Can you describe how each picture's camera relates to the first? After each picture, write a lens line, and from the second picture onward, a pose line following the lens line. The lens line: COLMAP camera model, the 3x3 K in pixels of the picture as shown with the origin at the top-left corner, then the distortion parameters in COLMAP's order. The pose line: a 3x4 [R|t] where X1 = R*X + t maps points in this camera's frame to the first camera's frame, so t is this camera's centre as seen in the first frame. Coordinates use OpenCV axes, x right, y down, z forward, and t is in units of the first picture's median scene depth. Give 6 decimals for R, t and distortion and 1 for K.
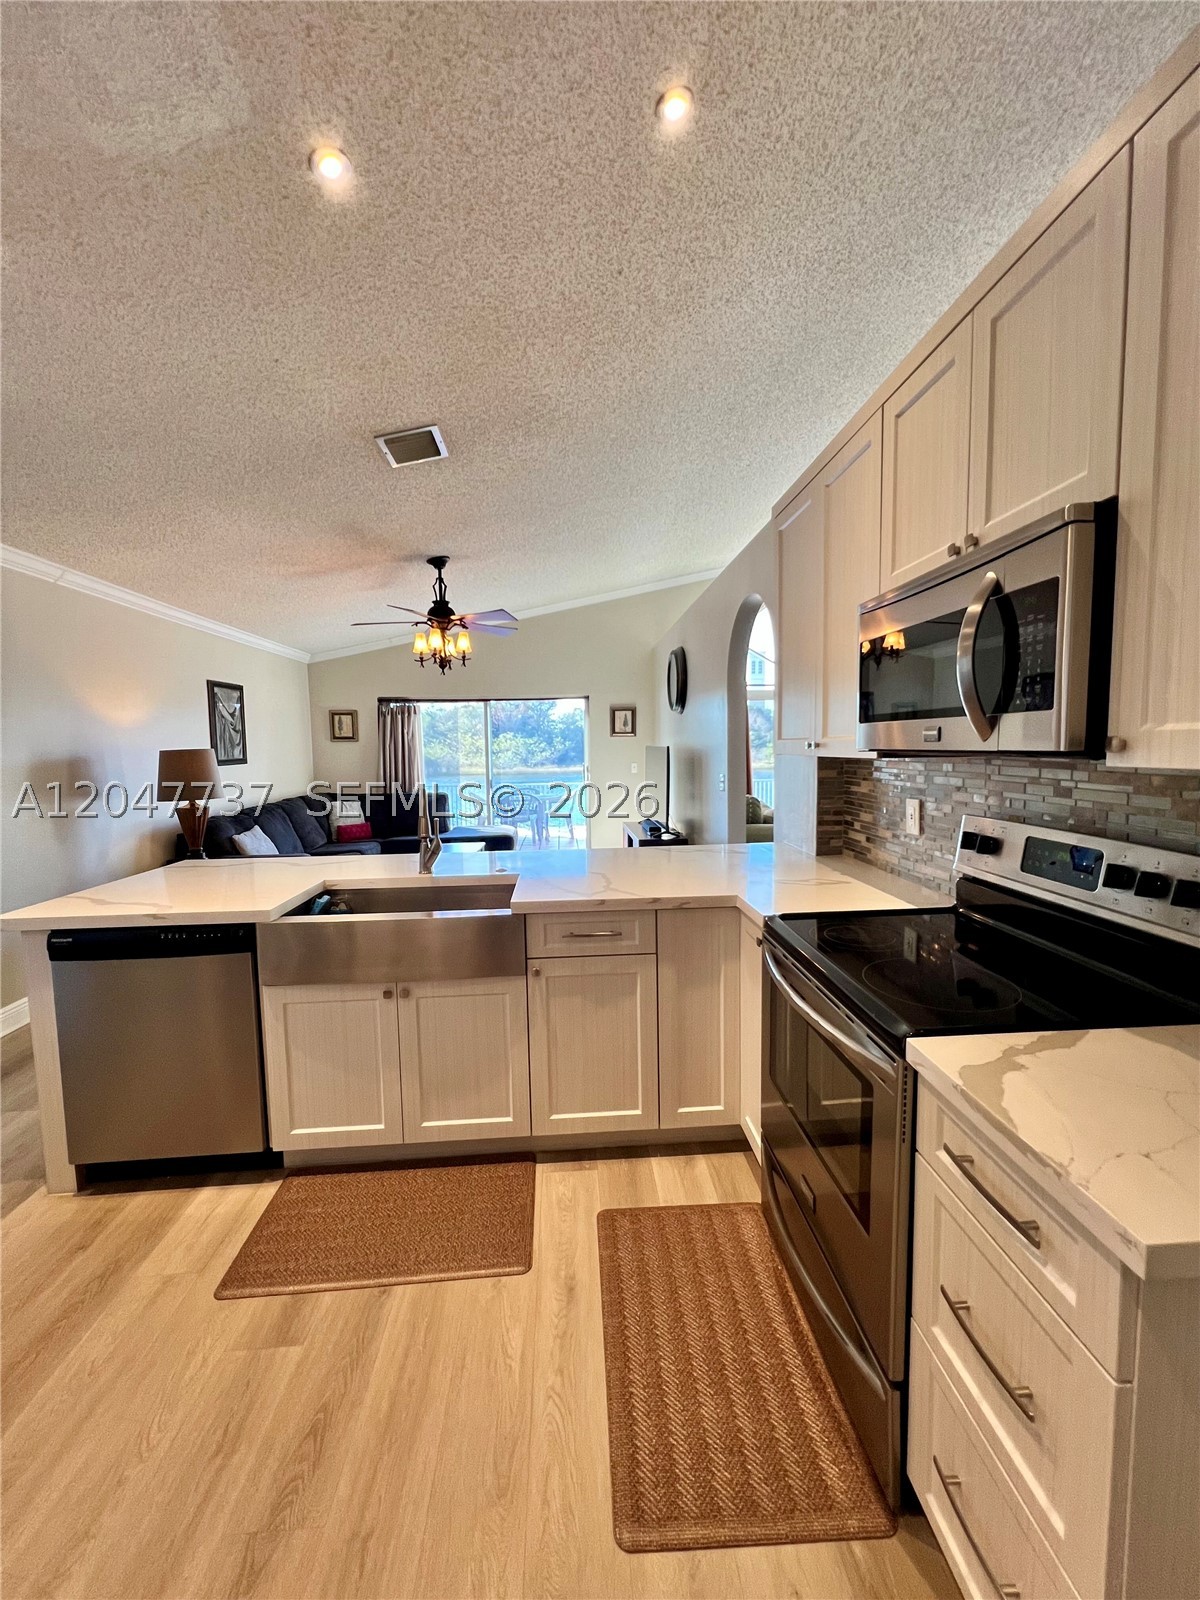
lens RADIAL K [[637.9, 0, 603.6], [0, 637.9, 797.3], [0, 0, 1]] dist [-0.003515, -0.000134]
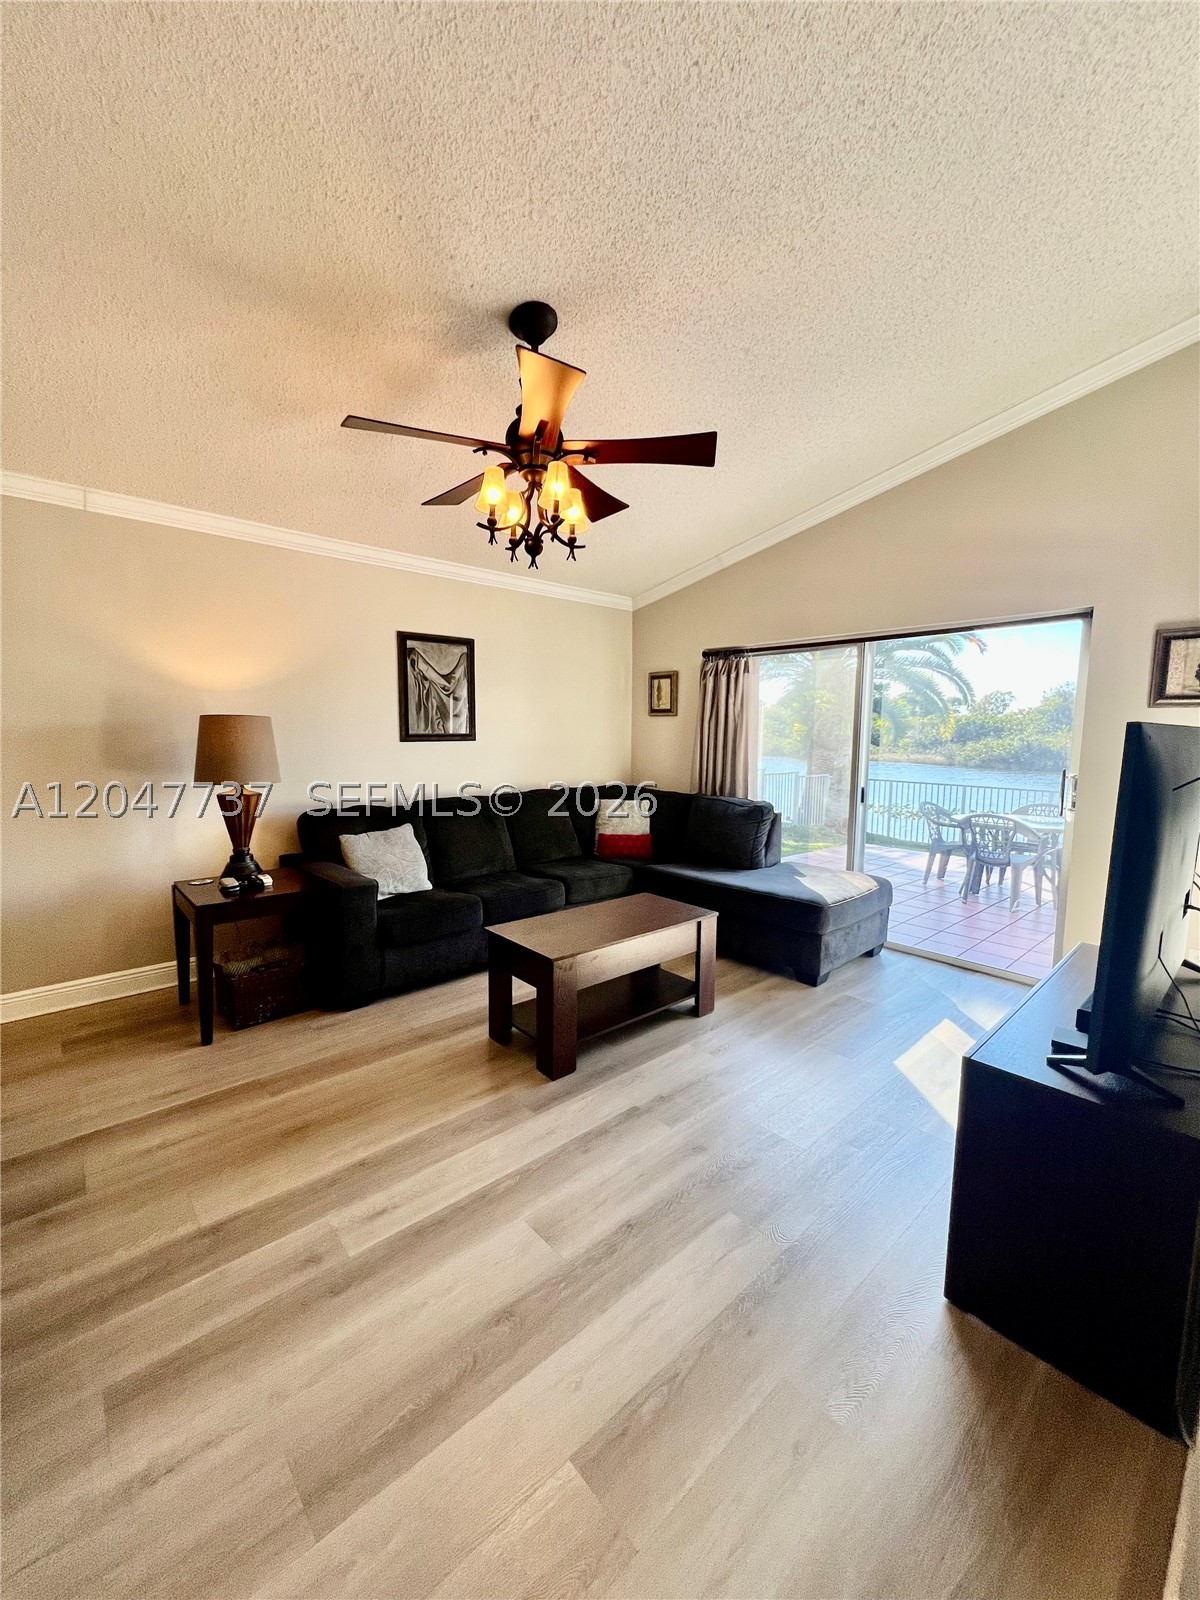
lens RADIAL K [[637.9, 0, 603.6], [0, 637.9, 797.3], [0, 0, 1]] dist [-0.003515, -0.000134]
pose [[0.626783, 0.100097, -0.772738, 0.116182], [-0.081394, 0.994700, 0.062829, -0.036232], [0.774931, 0.023516, 0.631608, 0.500940]]
